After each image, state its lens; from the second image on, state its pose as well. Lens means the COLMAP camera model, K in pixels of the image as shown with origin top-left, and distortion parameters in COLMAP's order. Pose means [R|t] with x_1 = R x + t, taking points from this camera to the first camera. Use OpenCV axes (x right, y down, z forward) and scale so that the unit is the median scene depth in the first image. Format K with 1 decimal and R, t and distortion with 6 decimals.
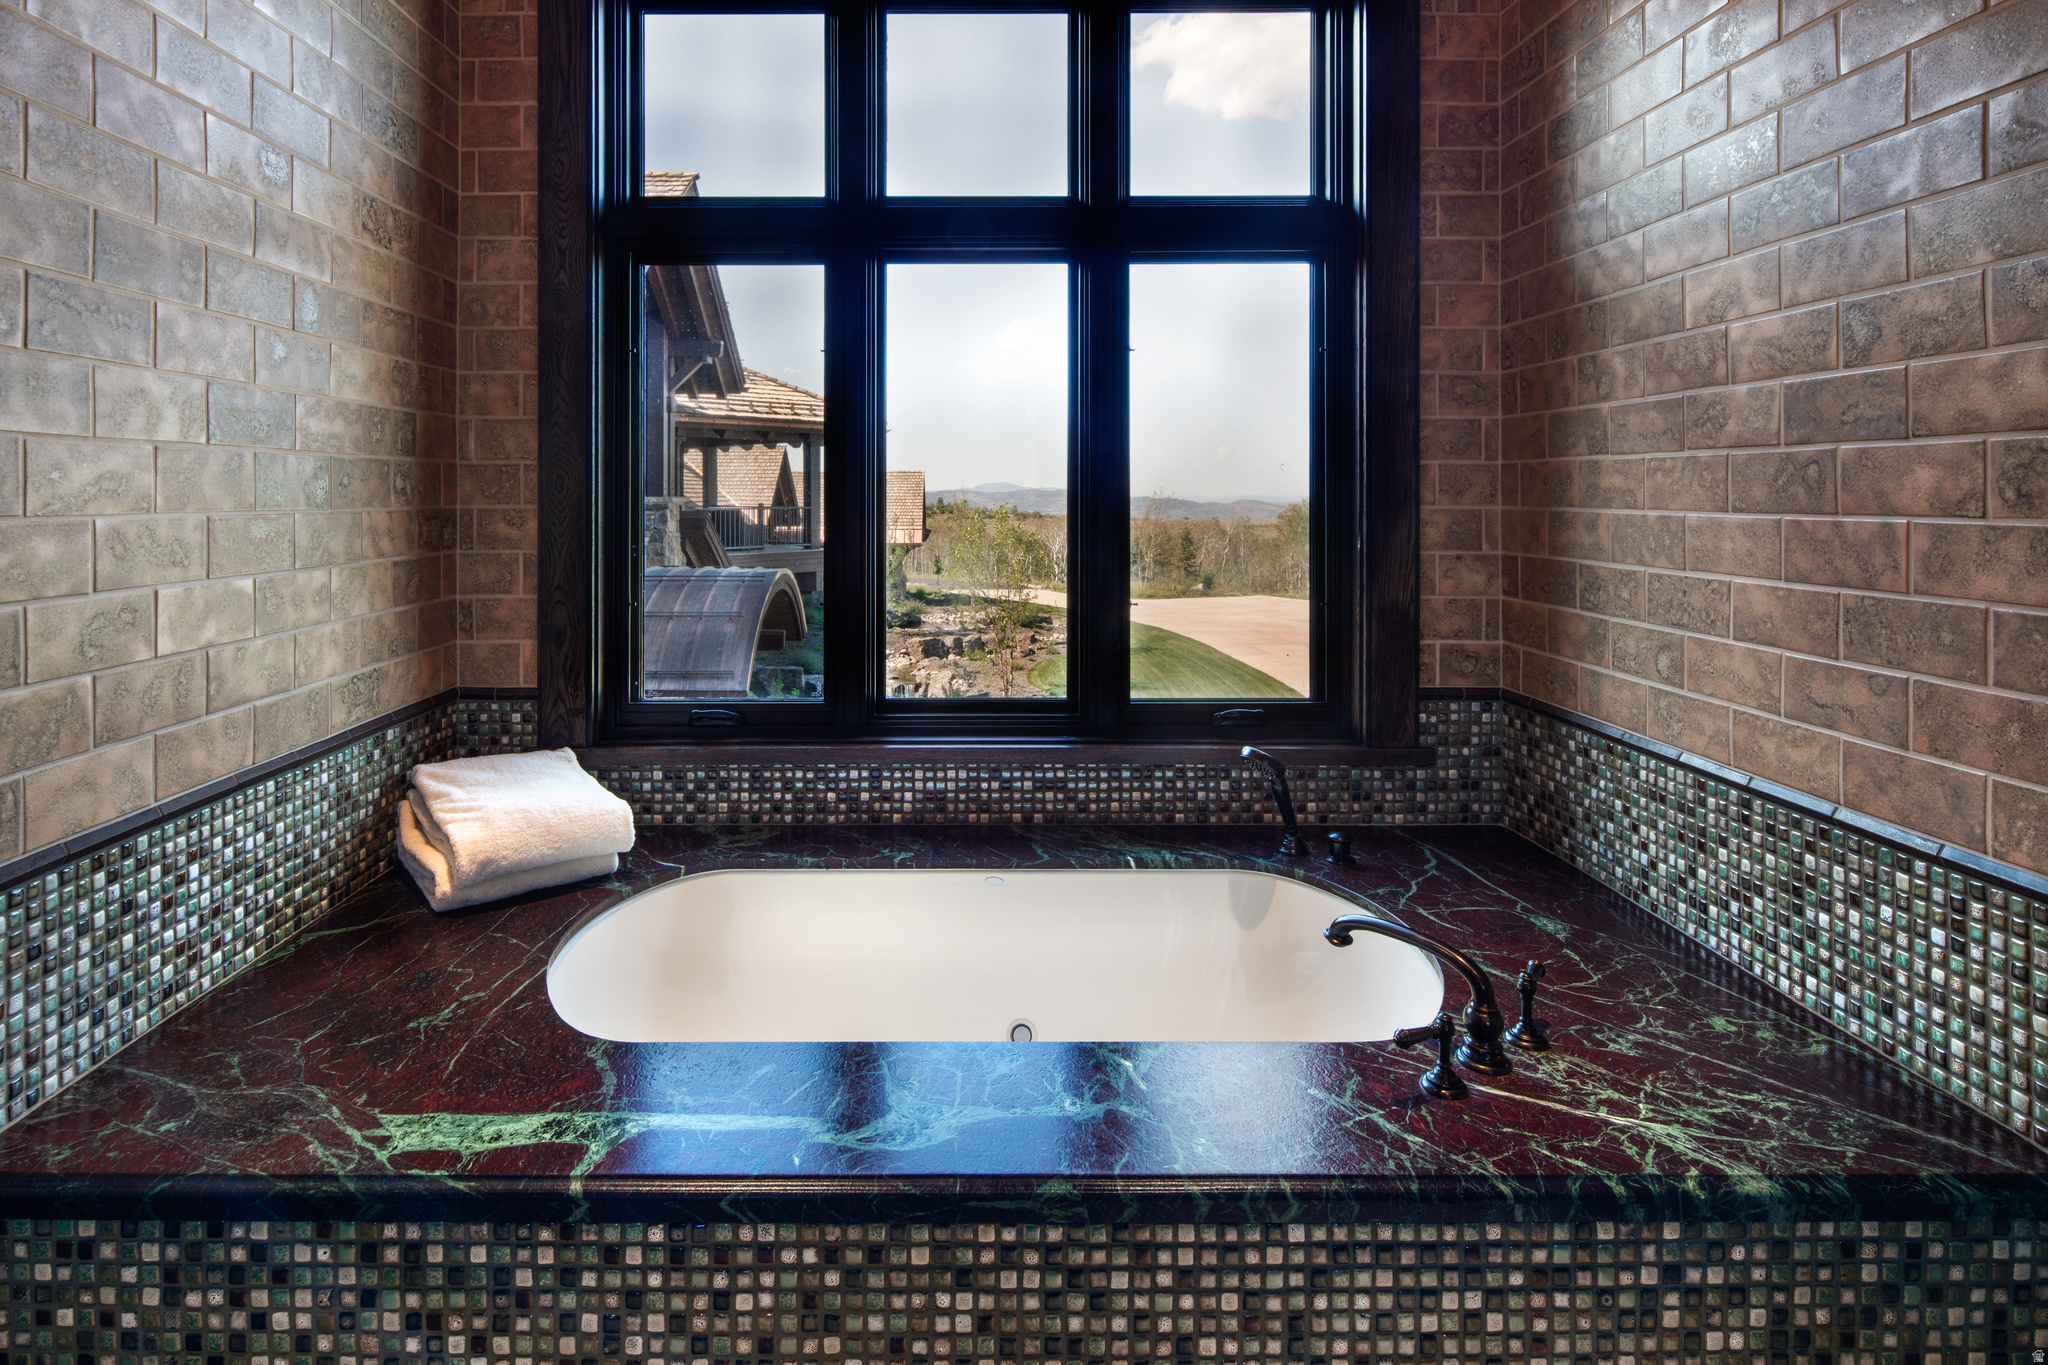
lens RADIAL K [[1076.0, 0, 967.0], [0, 1076.0, 490.2], [0, 0, 1]] dist [-0.004626, -0.000204]
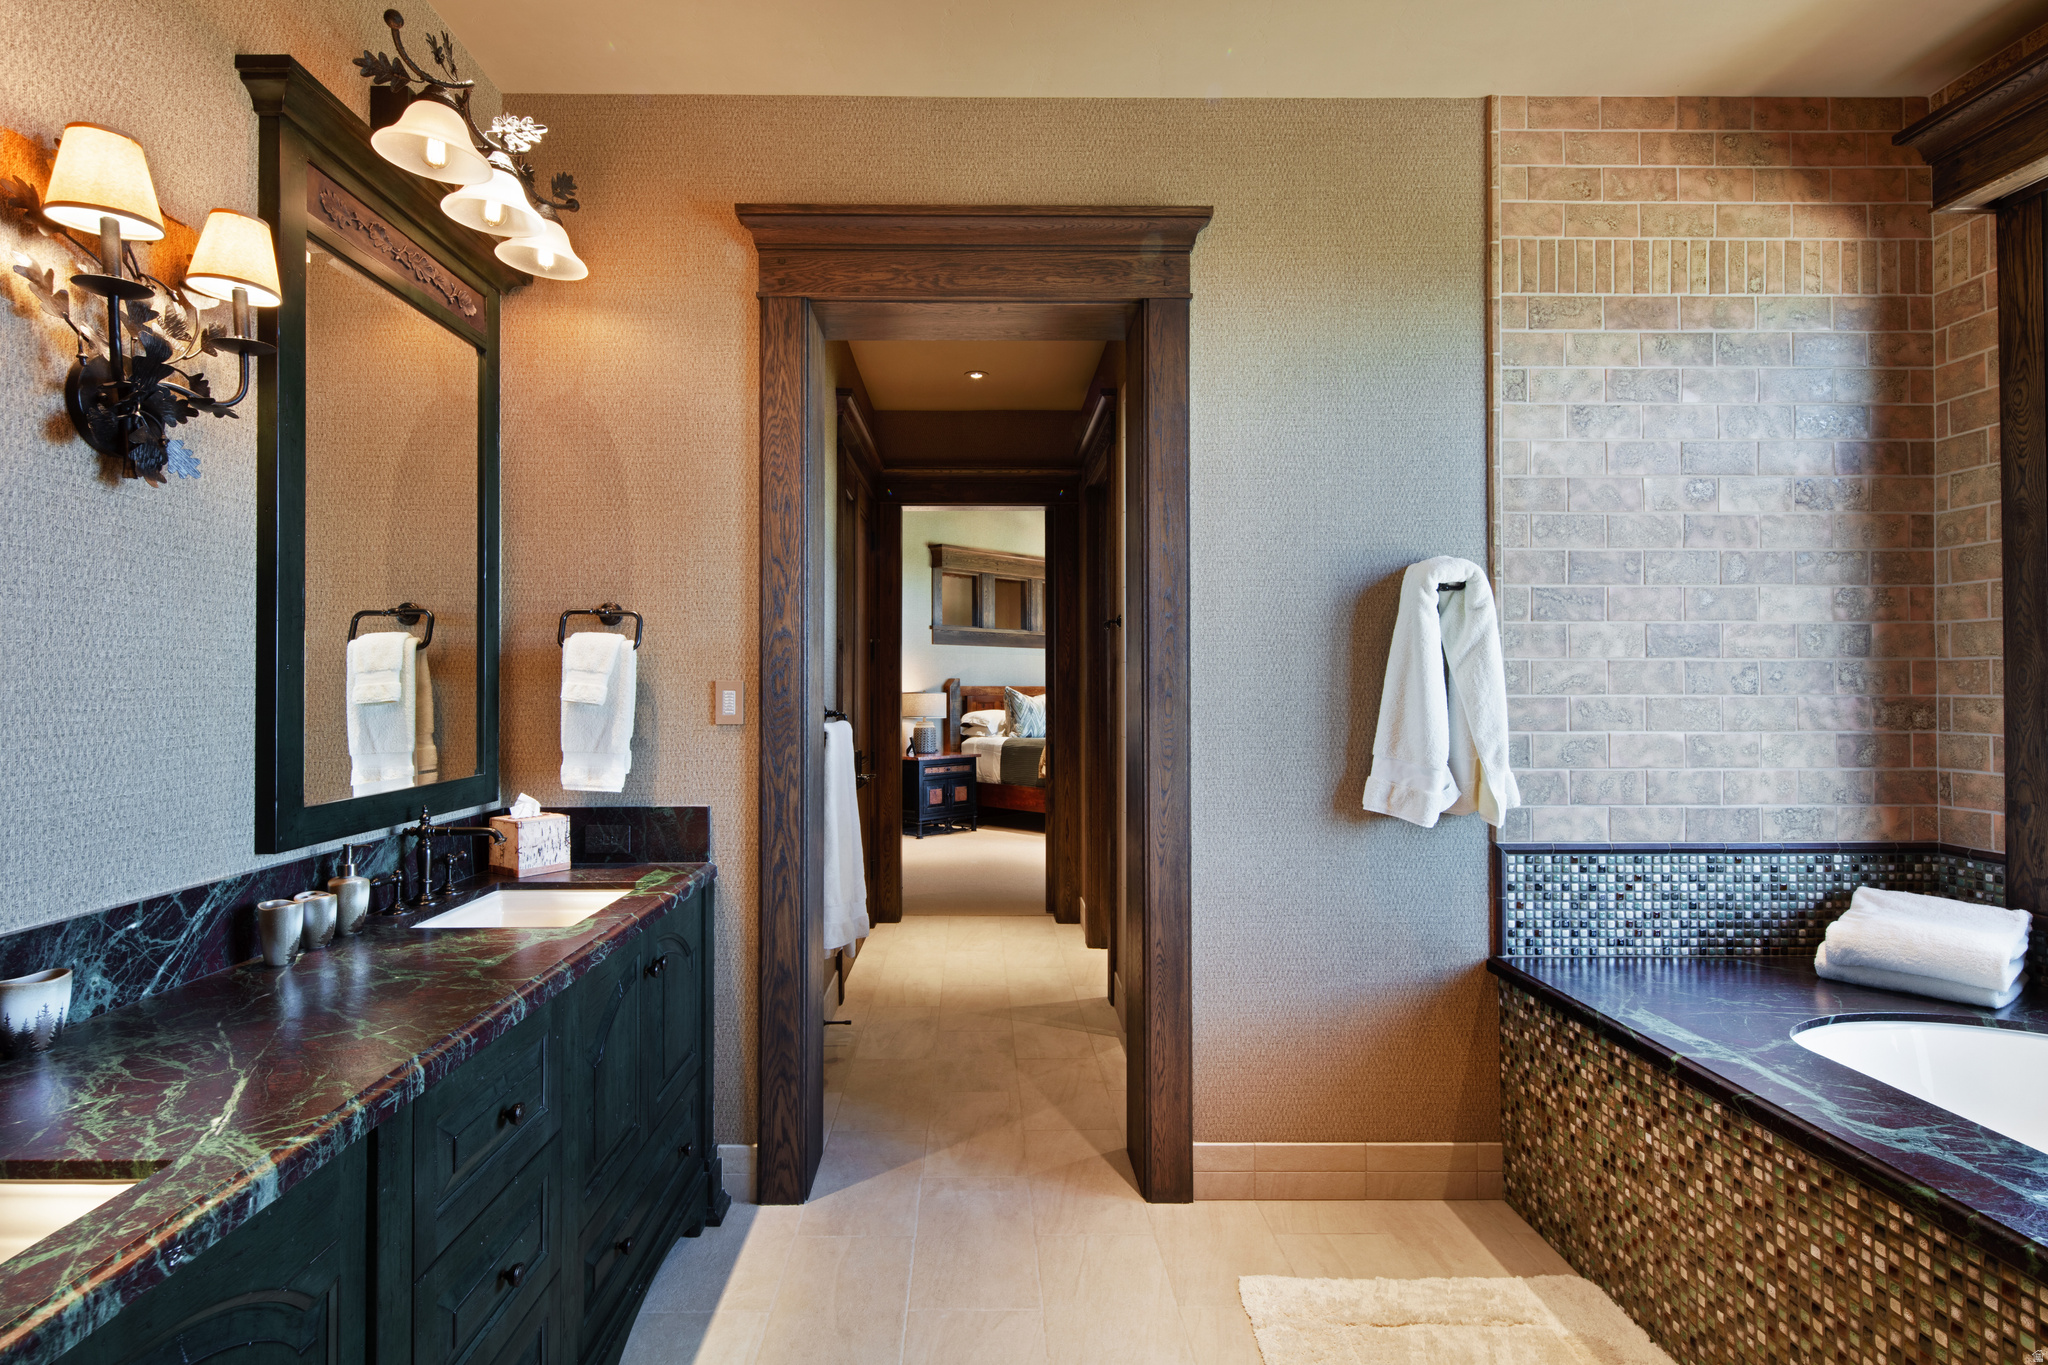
lens RADIAL K [[1076.0, 0, 1015.5], [0, 1076.0, 676.2], [0, 0, 1]] dist [-0.004626, -0.000204]
pose [[0.057417, -0.002297, -0.998348, 1.091613], [0.002802, 0.999994, -0.002140, -0.010661], [0.998346, -0.002674, 0.057423, -0.191020]]
